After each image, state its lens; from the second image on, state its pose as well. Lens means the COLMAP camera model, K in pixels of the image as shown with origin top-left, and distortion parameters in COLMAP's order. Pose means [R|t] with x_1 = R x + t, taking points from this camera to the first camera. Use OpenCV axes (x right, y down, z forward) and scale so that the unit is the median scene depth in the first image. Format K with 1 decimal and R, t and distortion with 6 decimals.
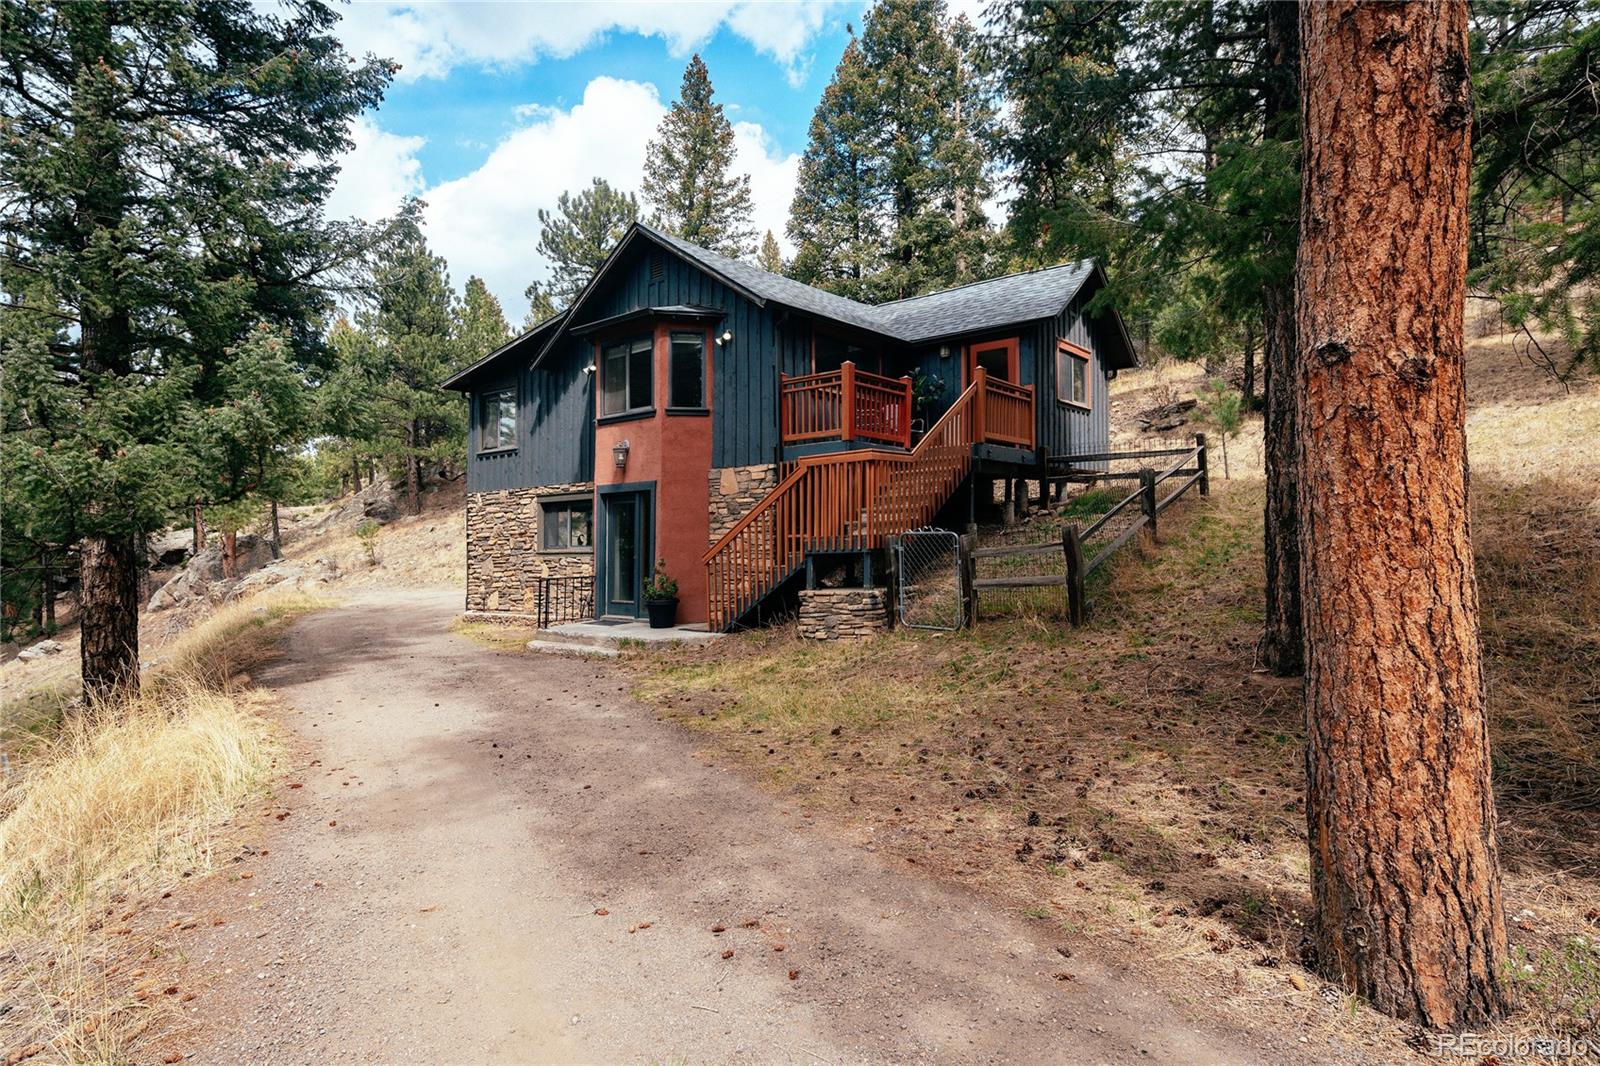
lens RADIAL K [[833.8, 0, 804.2], [0, 833.8, 543.7], [0, 0, 1]] dist [0.002310, 0.002361]
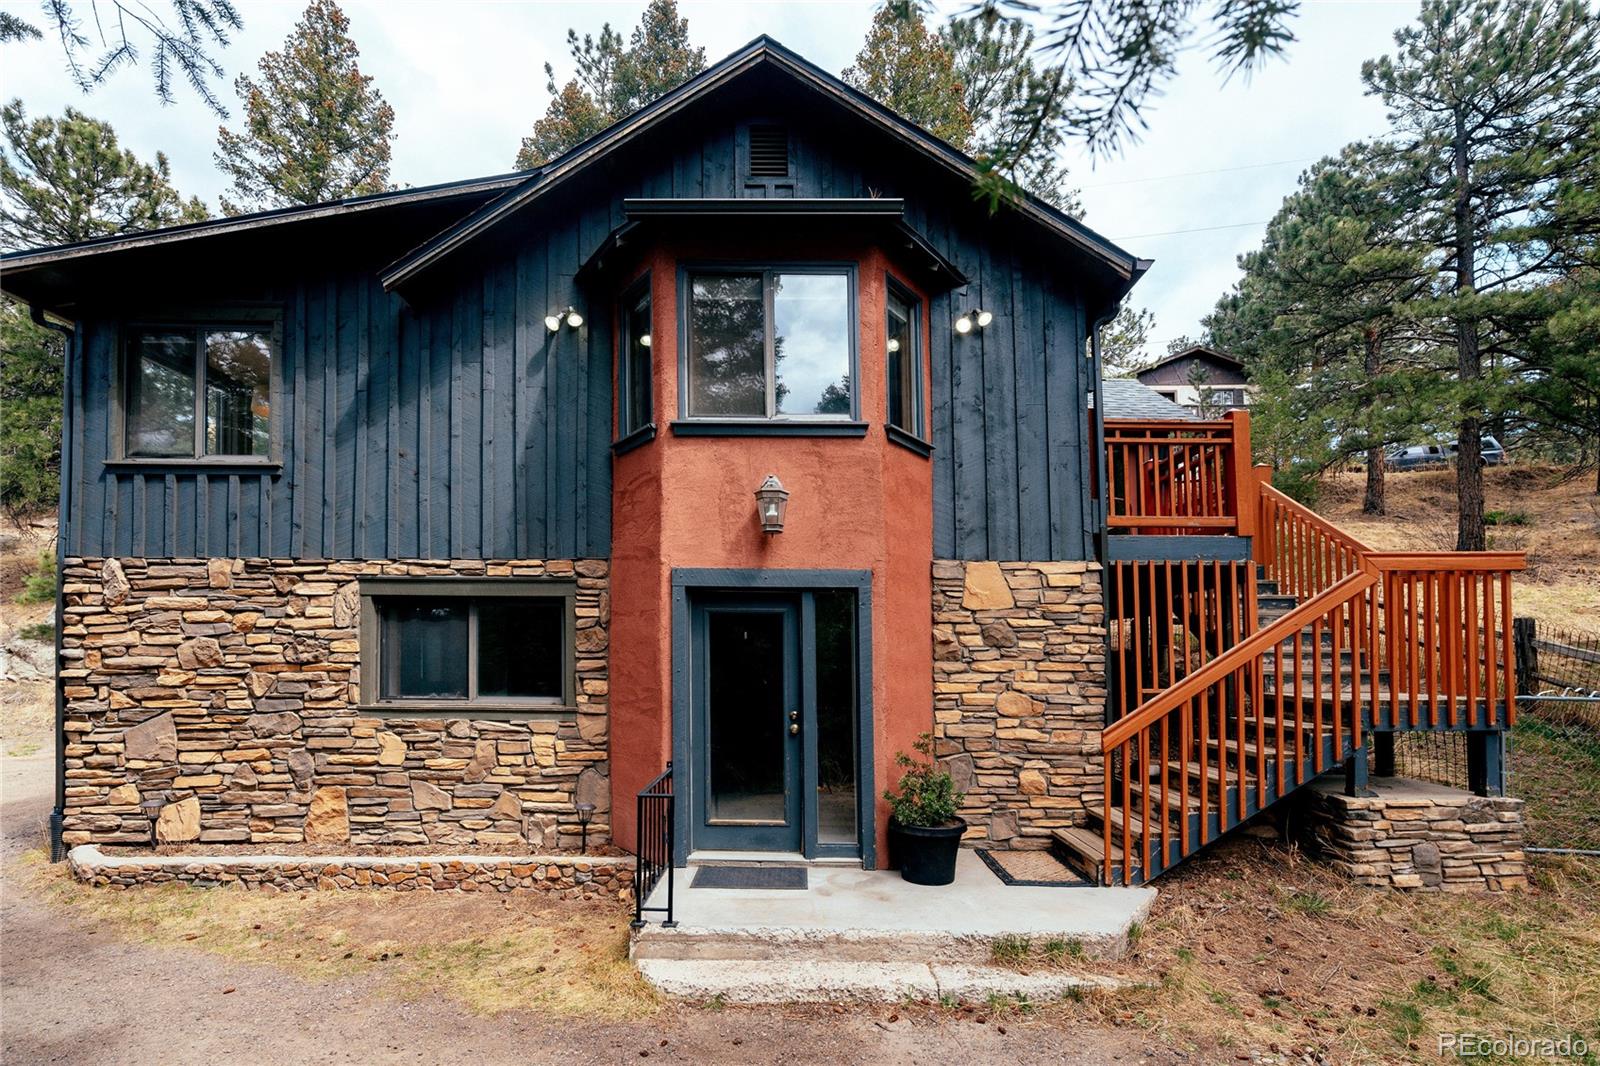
lens RADIAL K [[698.2, 0, 794.2], [0, 698.2, 677.2], [0, 0, 1]] dist [-0.001809, -0.000092]
pose [[0.783556, 0.018852, 0.621035, -0.486889], [-0.020757, 0.999776, -0.004160, -0.011150], [-0.620974, -0.009632, 0.783772, 0.746003]]
